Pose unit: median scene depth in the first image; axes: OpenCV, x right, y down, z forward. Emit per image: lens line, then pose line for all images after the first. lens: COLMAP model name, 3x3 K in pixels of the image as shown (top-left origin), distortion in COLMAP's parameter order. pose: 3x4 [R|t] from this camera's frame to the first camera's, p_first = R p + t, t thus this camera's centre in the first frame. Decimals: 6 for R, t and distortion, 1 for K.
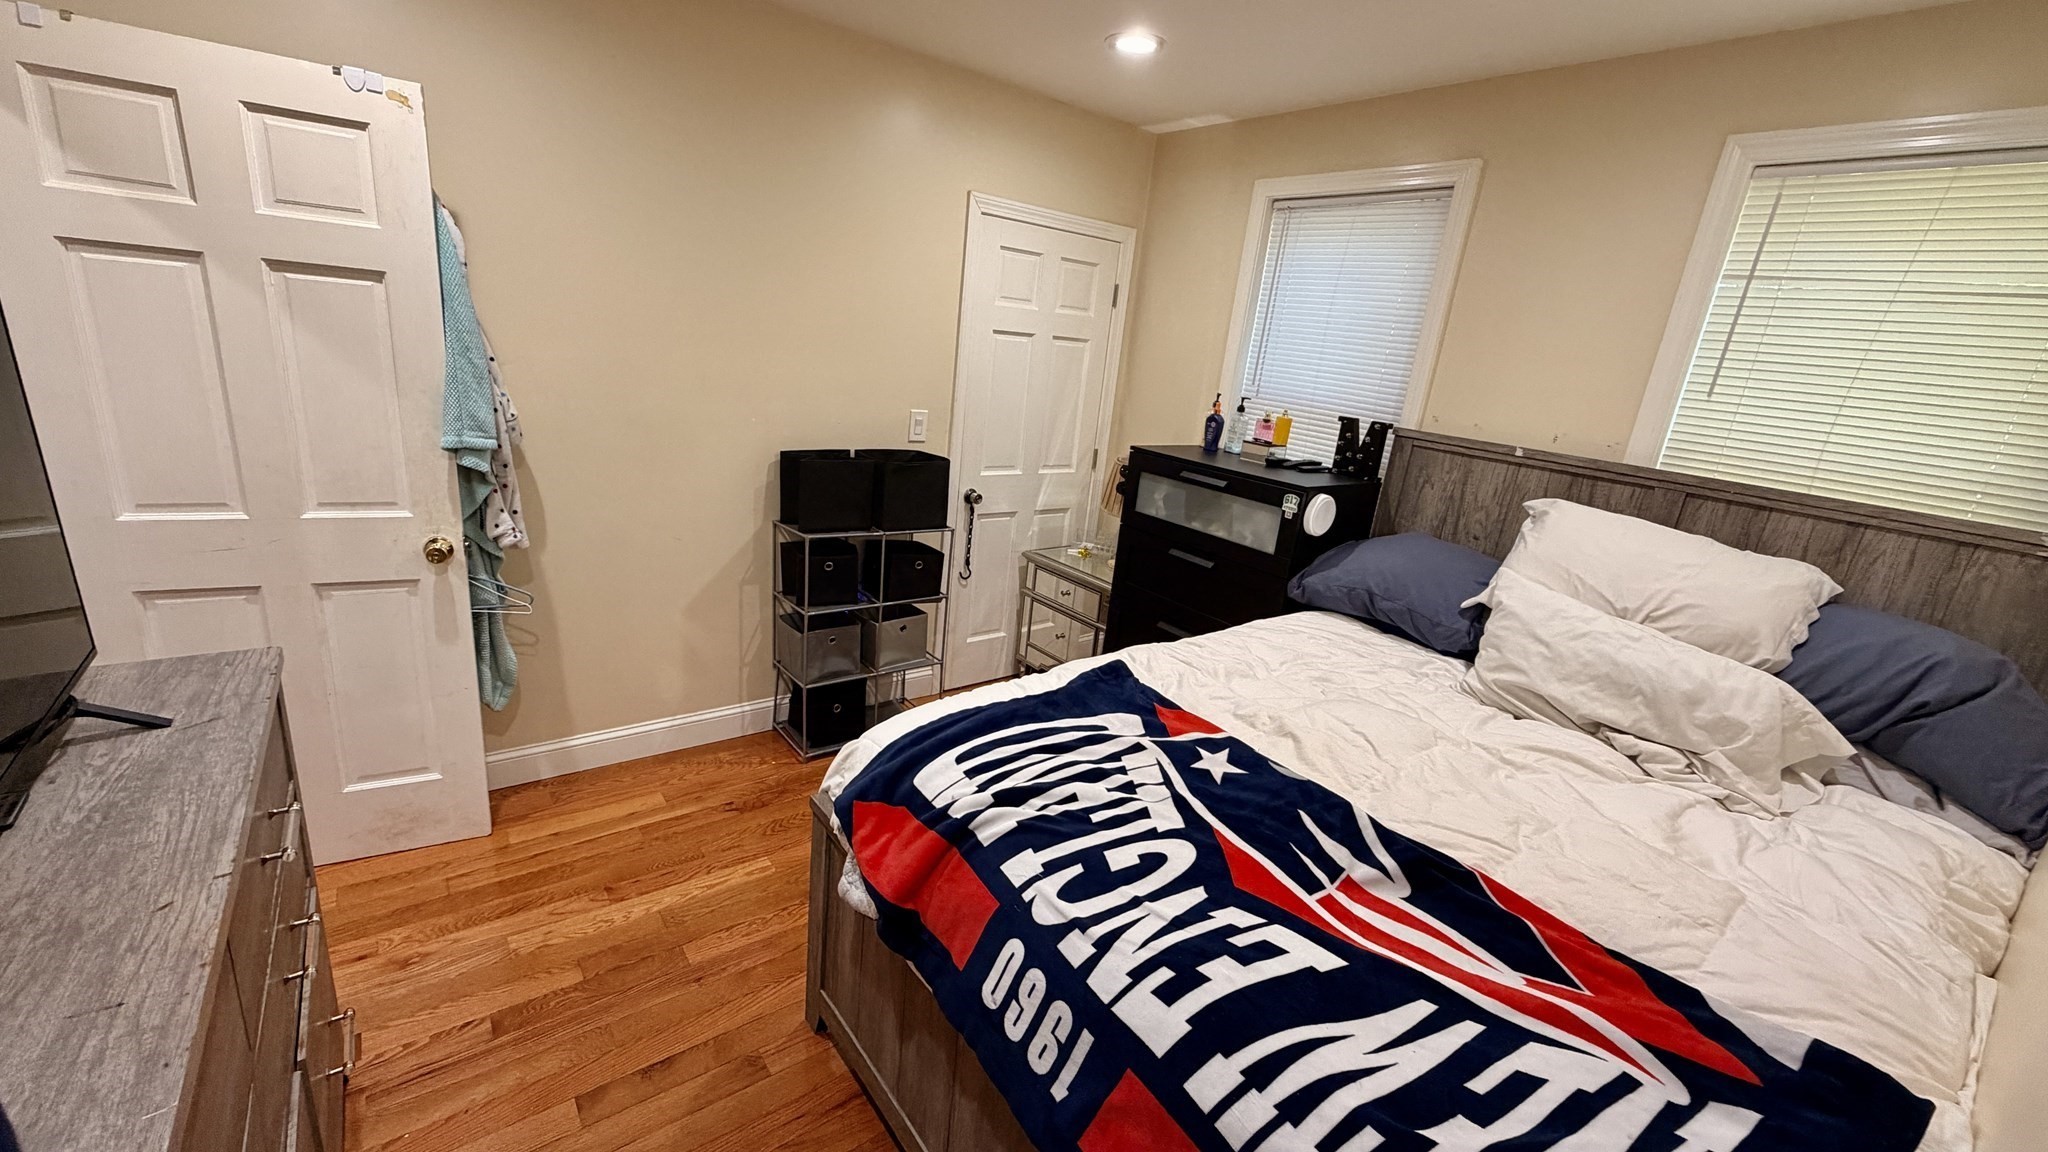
lens RADIAL K [[815.1, 0, 1018.3], [0, 815.1, 578.2], [0, 0, 1]] dist [-0.000013, -0.000079]
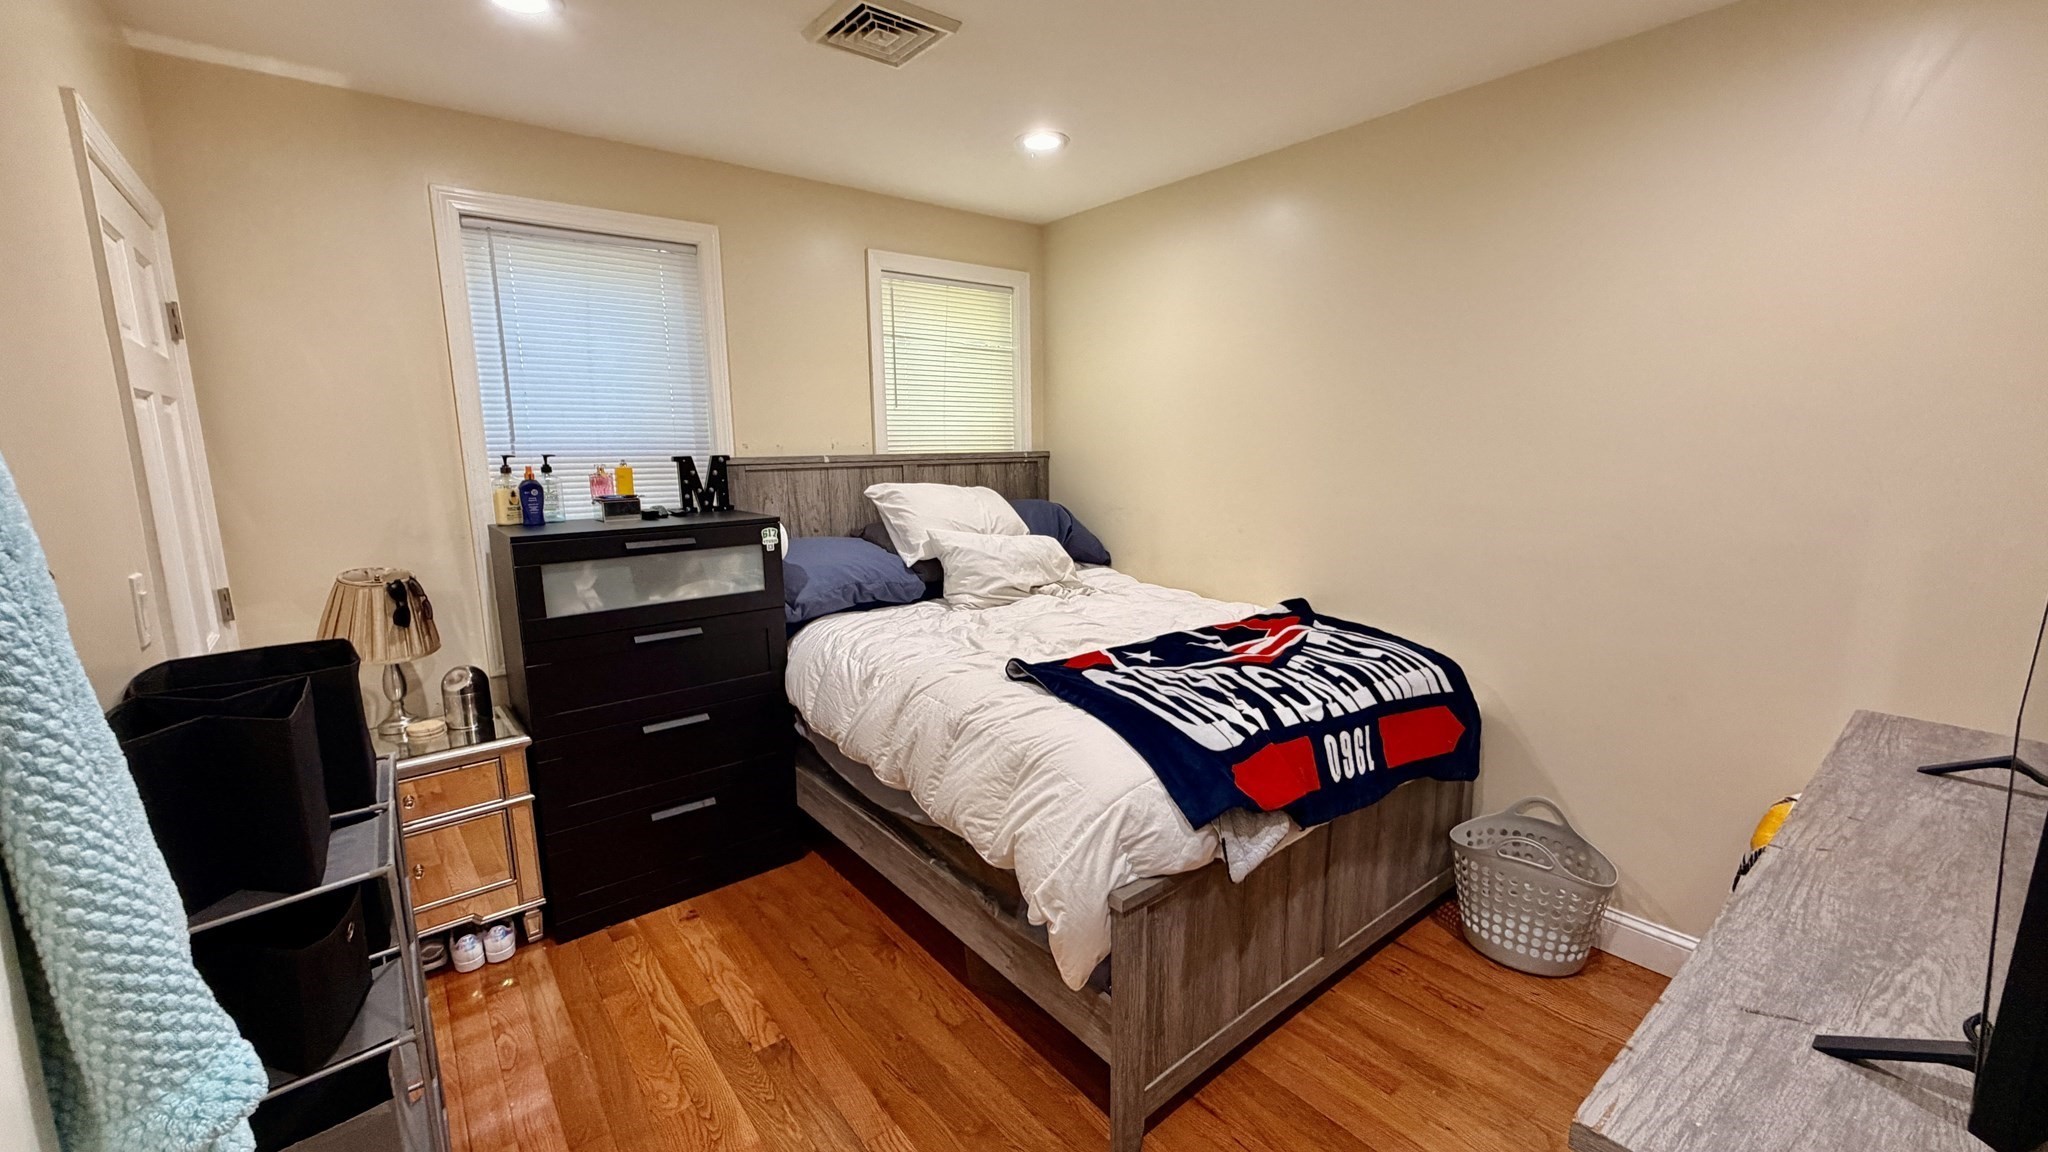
lens RADIAL K [[815.1, 0, 1018.3], [0, 815.1, 578.2], [0, 0, 1]] dist [-0.000013, -0.000079]
pose [[-0.031344, -0.264928, 0.963759, -1.018948], [0.299156, 0.917543, 0.261953, -0.323410], [-0.953689, 0.296525, 0.050495, 0.964276]]
